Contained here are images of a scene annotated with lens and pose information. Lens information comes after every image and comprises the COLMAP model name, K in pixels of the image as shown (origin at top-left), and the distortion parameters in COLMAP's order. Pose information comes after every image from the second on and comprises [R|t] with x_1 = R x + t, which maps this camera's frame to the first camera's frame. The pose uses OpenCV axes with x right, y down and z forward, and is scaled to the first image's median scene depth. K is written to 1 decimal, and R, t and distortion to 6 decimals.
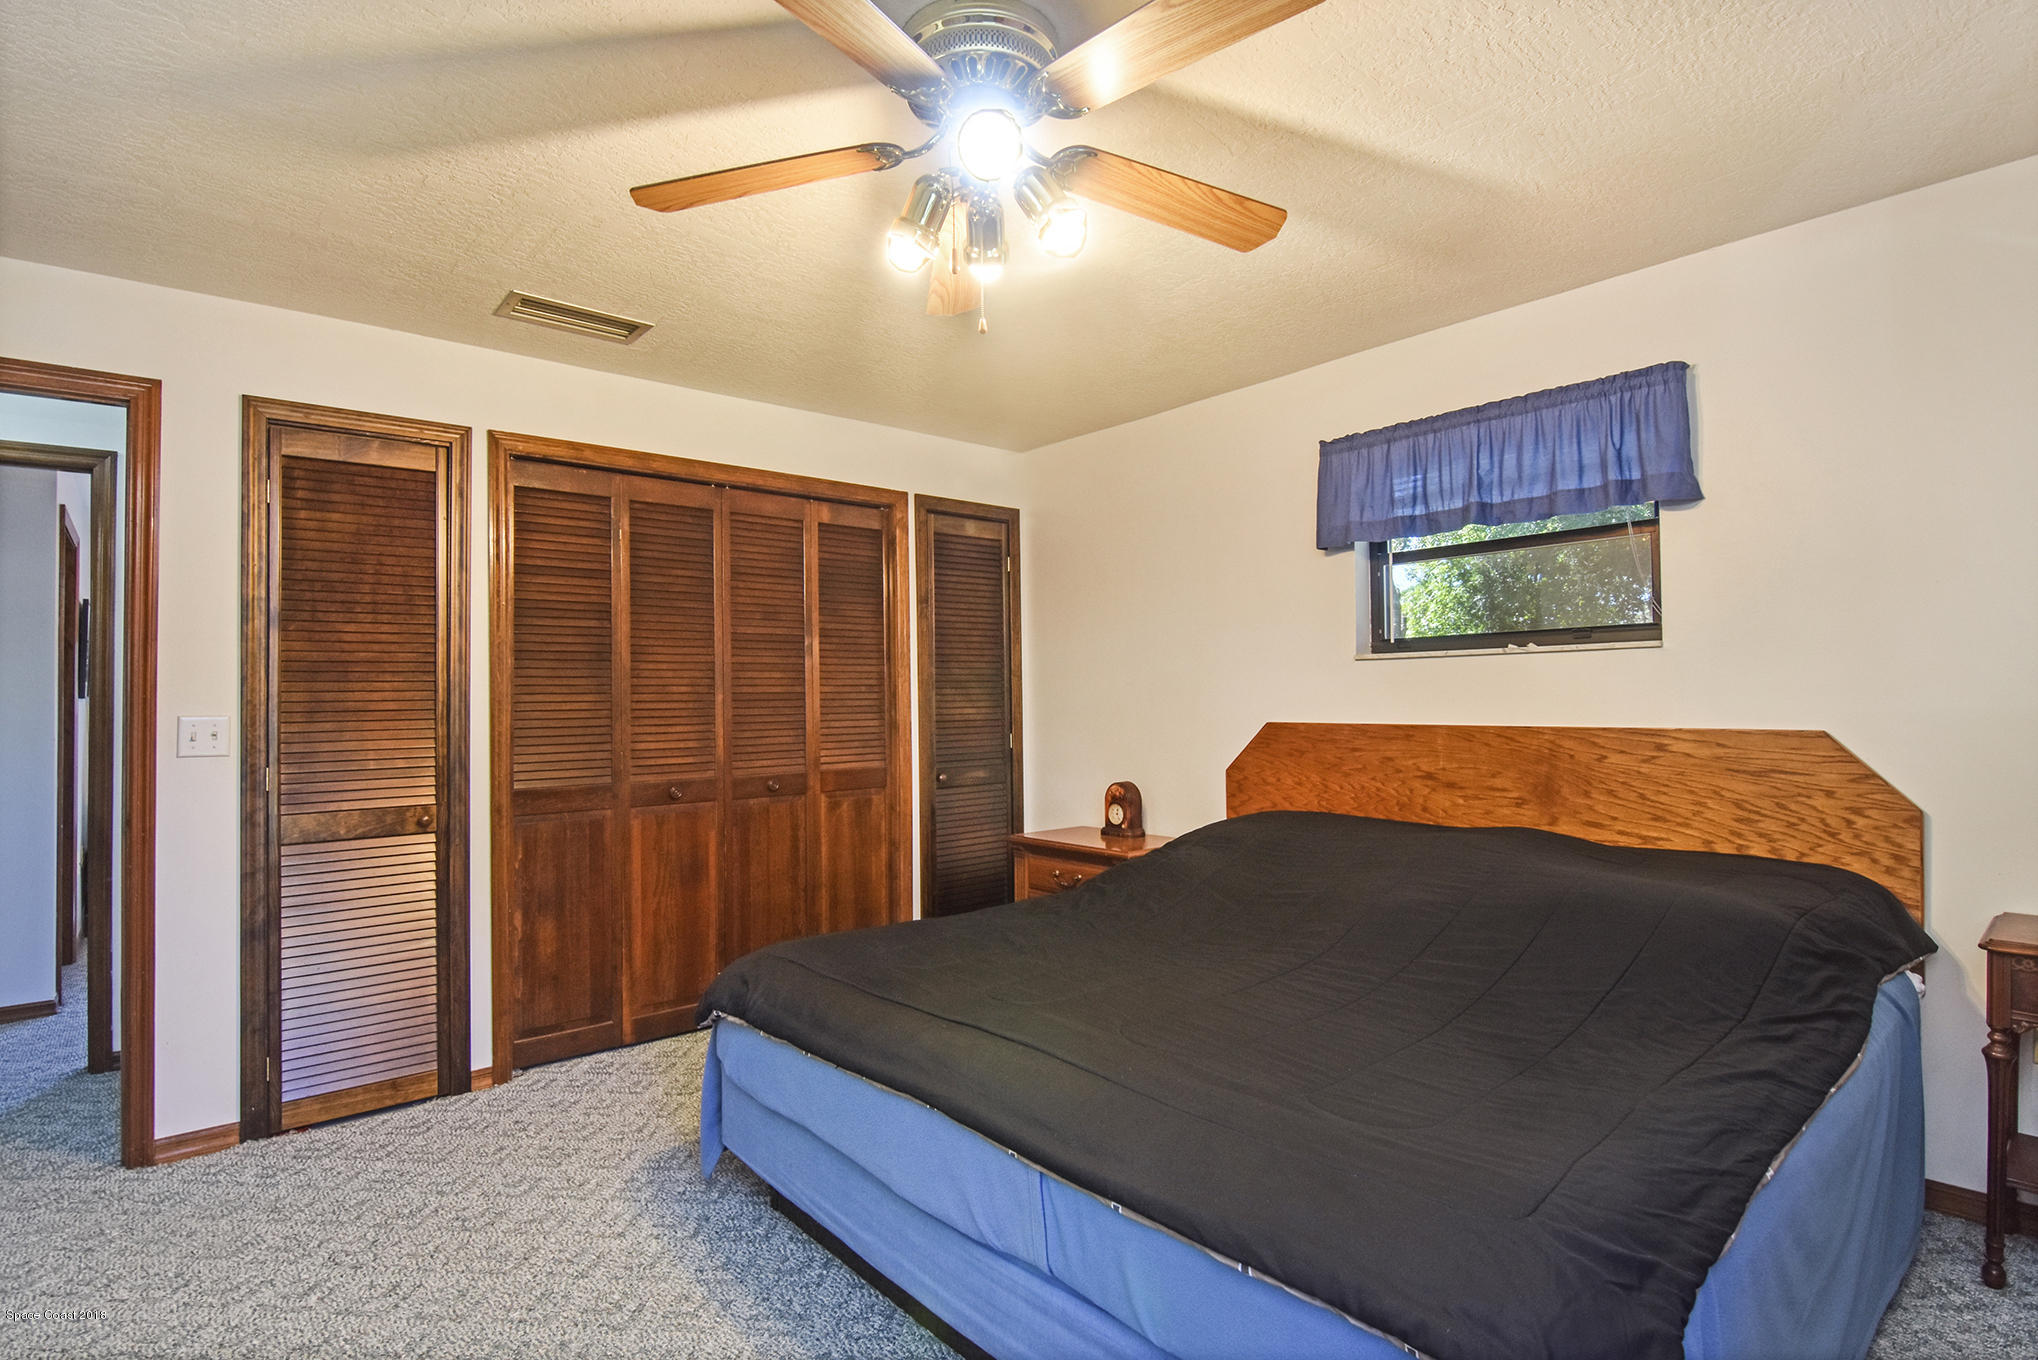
lens RADIAL K [[1013.2, 0, 1008.9], [0, 1013.2, 678.9], [0, 0, 1]] dist [-0.006515, -0.008333]
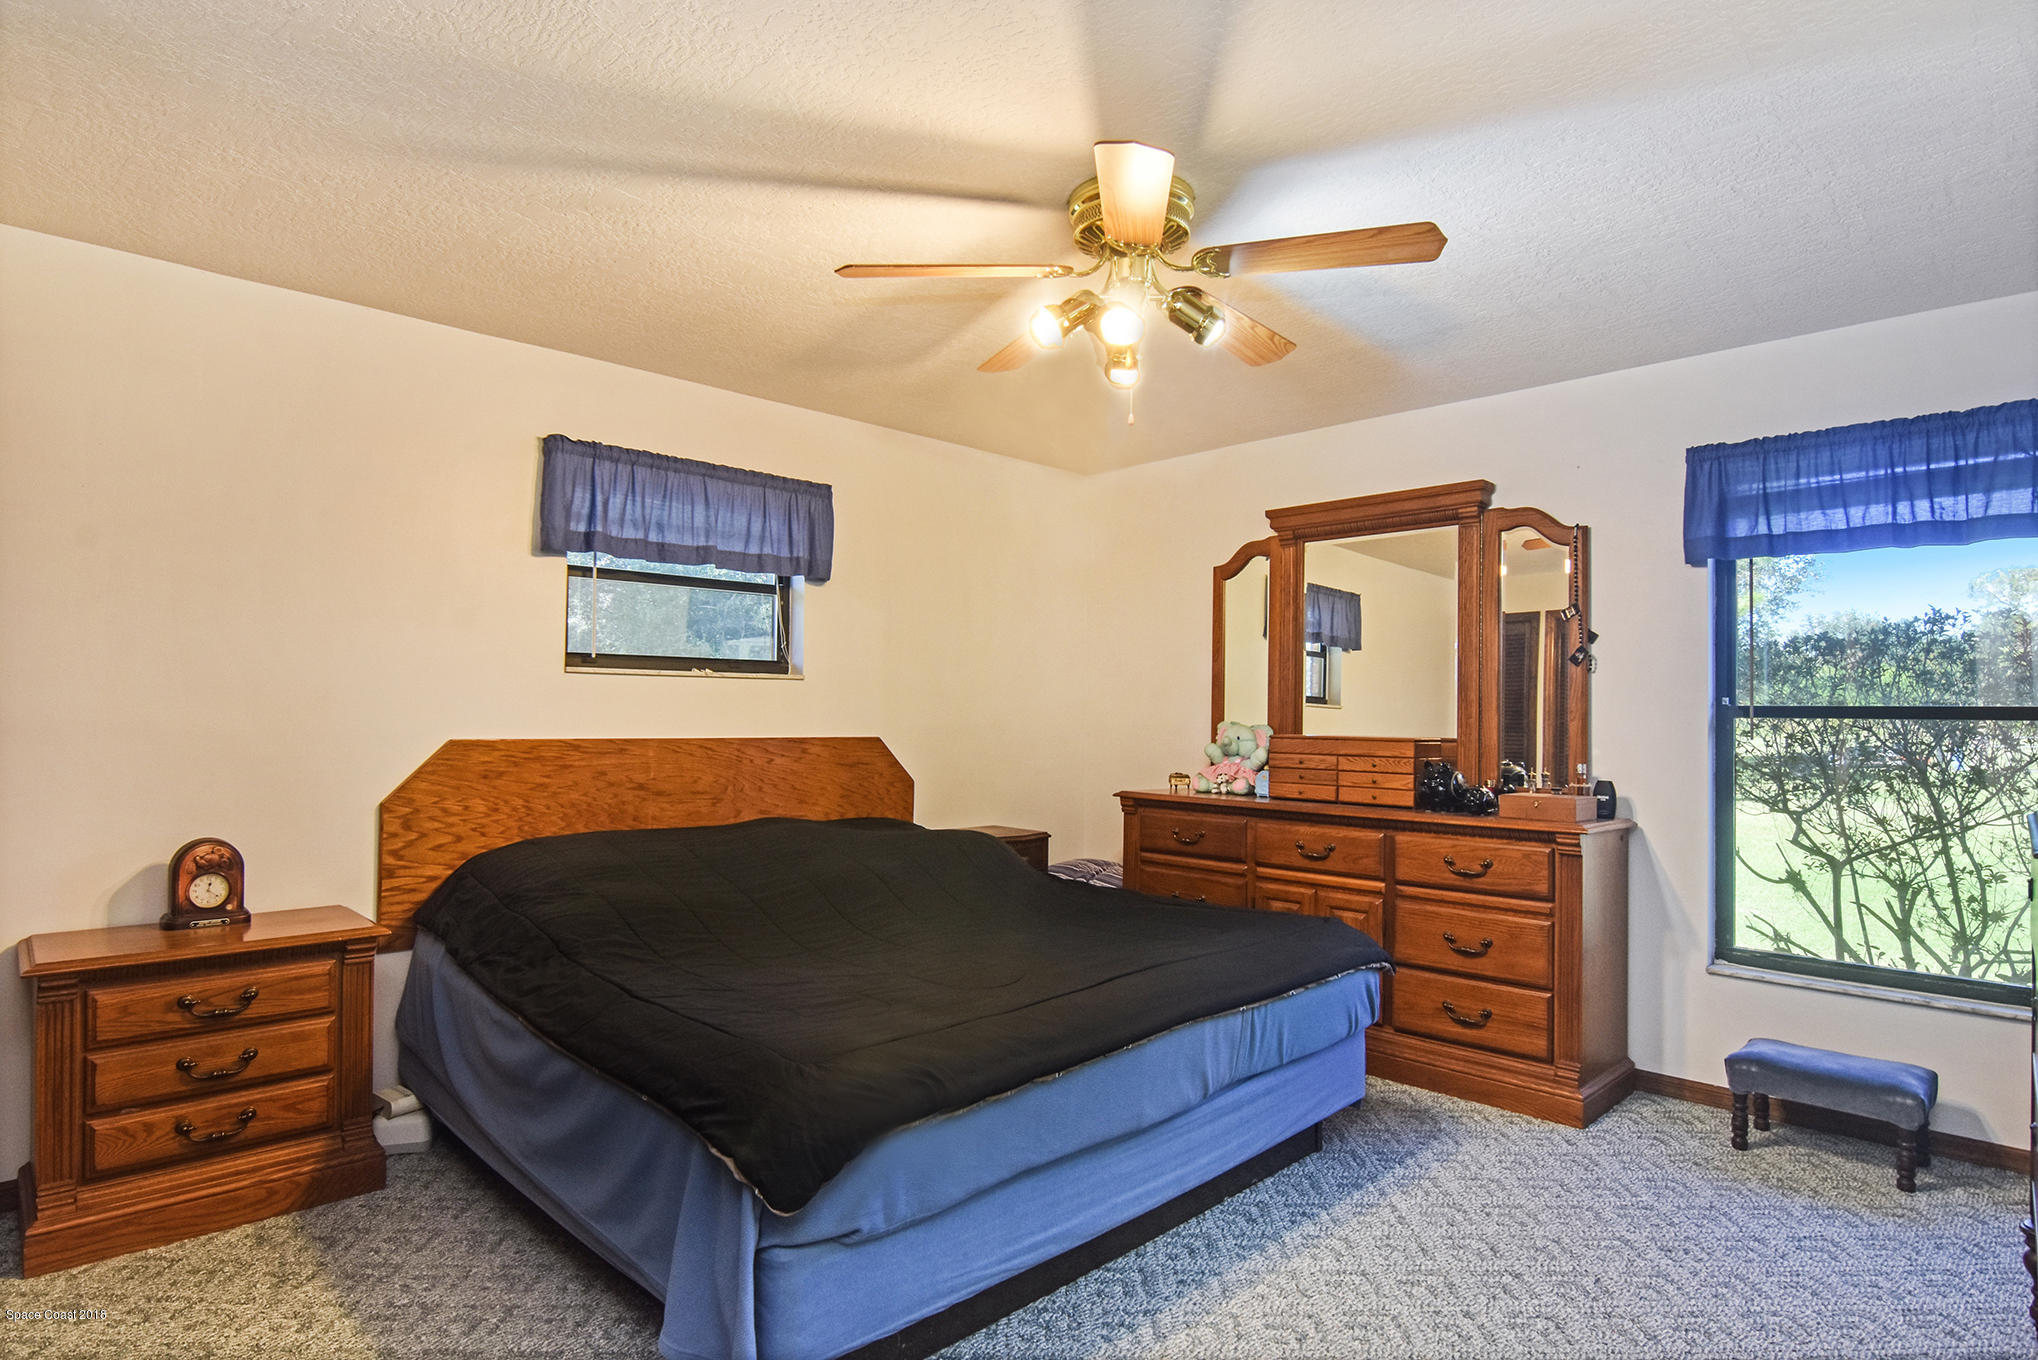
lens RADIAL K [[1080.4, 0, 1000.1], [0, 1080.4, 719.3], [0, 0, 1]] dist [-0.019230, 0.000113]
pose [[-0.053457, 0.013042, 0.998485, -0.756692], [-0.019671, 0.999707, -0.014111, 0.034308], [-0.998376, -0.020395, -0.053185, 0.699042]]
